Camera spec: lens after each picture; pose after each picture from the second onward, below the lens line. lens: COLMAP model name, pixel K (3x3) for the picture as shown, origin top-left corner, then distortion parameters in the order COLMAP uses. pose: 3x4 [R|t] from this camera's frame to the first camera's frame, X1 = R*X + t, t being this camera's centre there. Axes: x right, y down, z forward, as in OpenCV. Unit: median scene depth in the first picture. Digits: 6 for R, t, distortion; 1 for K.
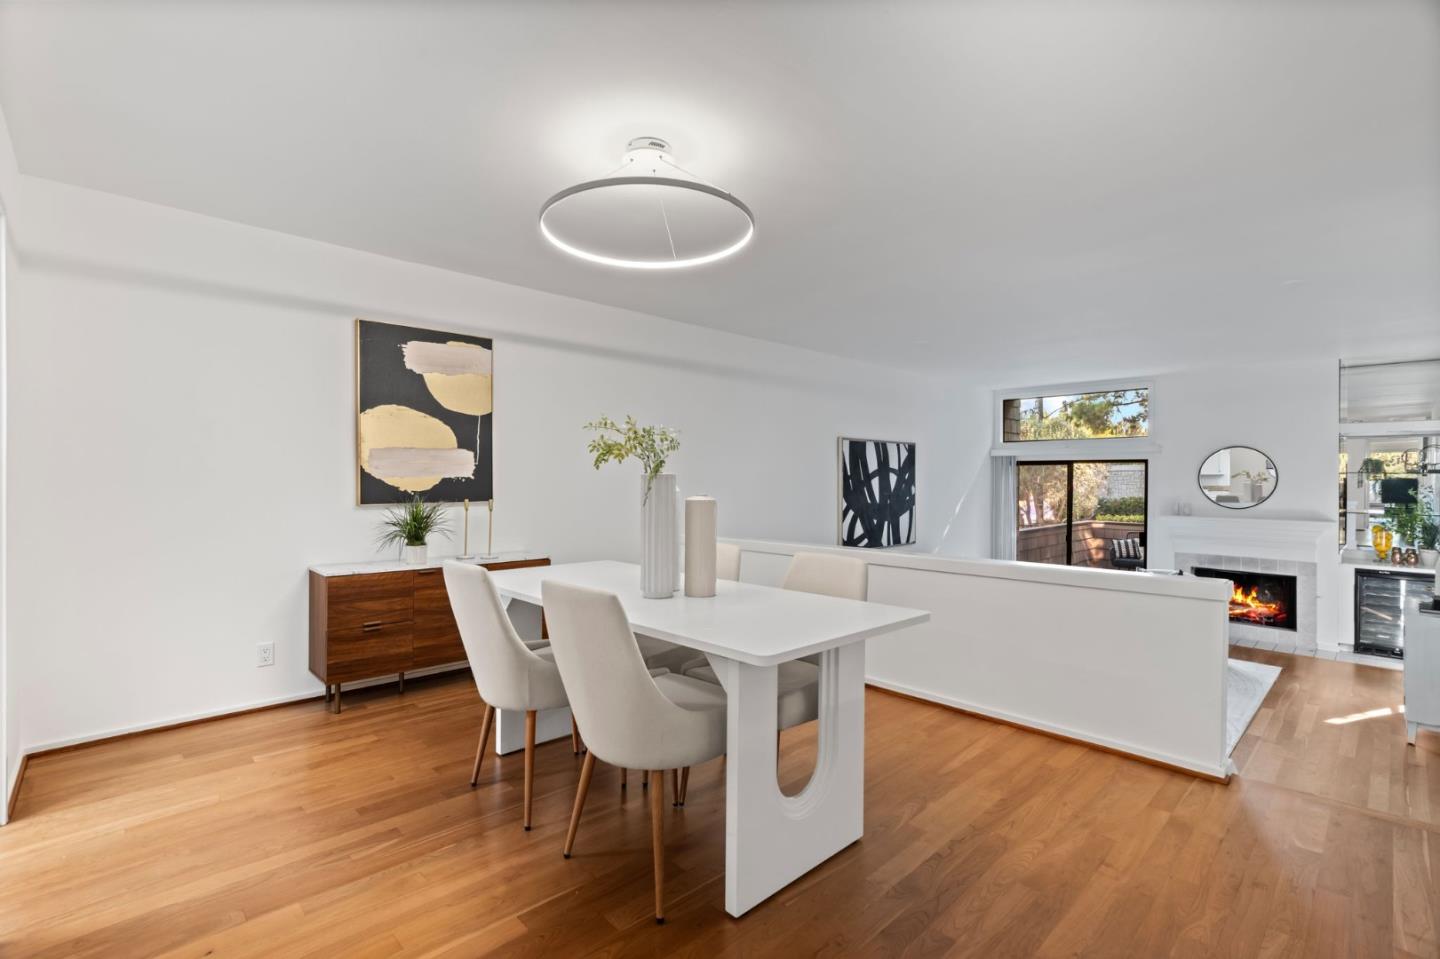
lens RADIAL K [[648.1, 0, 724.8], [0, 648.1, 479.1], [0, 0, 1]] dist [-0.006786, 0.002486]
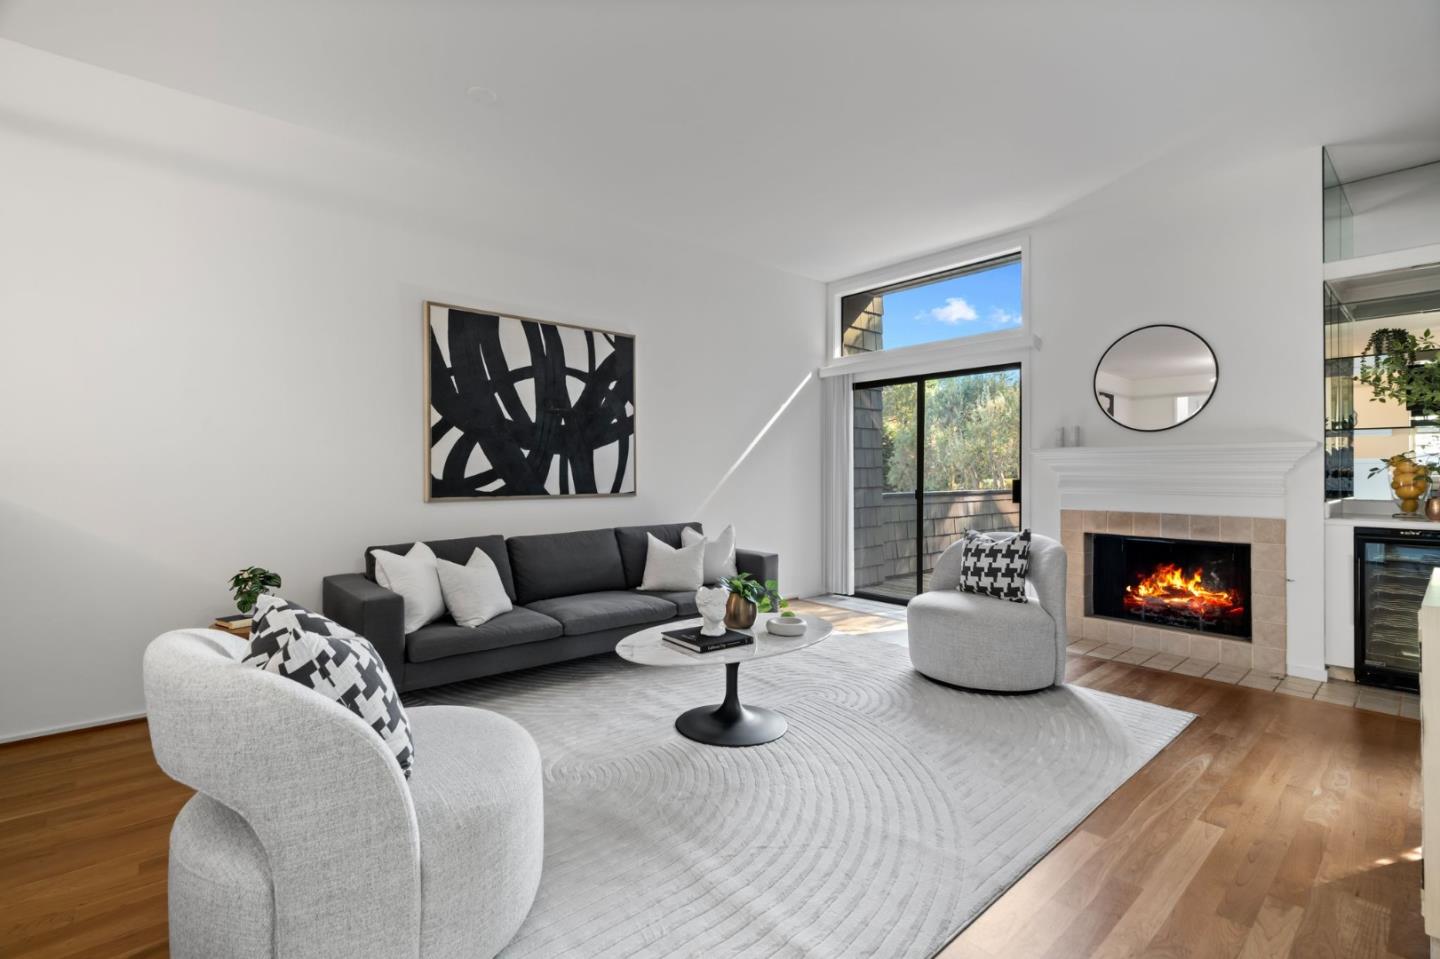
lens RADIAL K [[648.1, 0, 719.2], [0, 648.1, 473.1], [0, 0, 1]] dist [-0.006786, 0.002486]
pose [[0.998724, -0.003494, -0.050376, 0.434712], [0.003408, 0.999993, -0.001810, 0.084999], [0.050381, 0.001636, 0.998729, 0.398729]]
